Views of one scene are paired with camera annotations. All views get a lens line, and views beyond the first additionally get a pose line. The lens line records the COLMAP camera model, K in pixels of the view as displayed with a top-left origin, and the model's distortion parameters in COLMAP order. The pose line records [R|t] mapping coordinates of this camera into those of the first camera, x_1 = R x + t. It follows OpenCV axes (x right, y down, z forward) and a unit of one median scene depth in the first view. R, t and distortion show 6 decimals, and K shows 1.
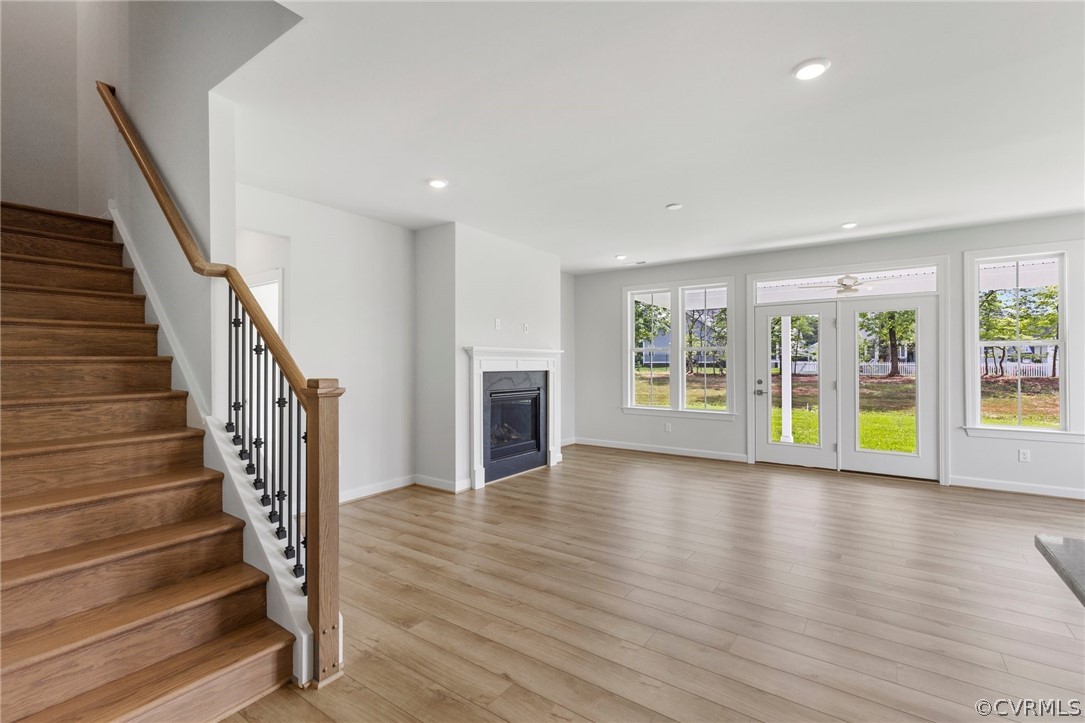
lens RADIAL K [[497.6, 0, 544.7], [0, 497.6, 359.7], [0, 0, 1]] dist [0.001974, 0.000199]
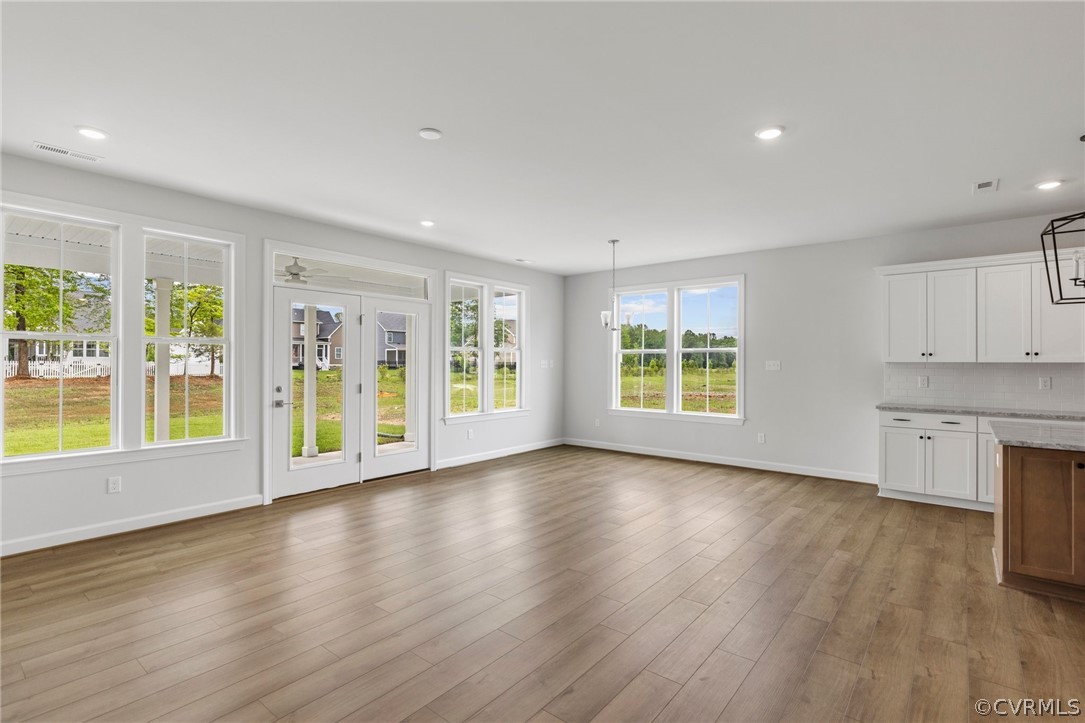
lens RADIAL K [[513.4, 0, 545.4], [0, 513.4, 363.9], [0, 0, 1]] dist [0.002875, 0.000497]
pose [[0.065282, 0.000694, 0.997867, -0.352689], [-0.012141, 0.999926, 0.000099, 0.002180], [-0.997793, -0.012121, 0.065286, 0.659907]]
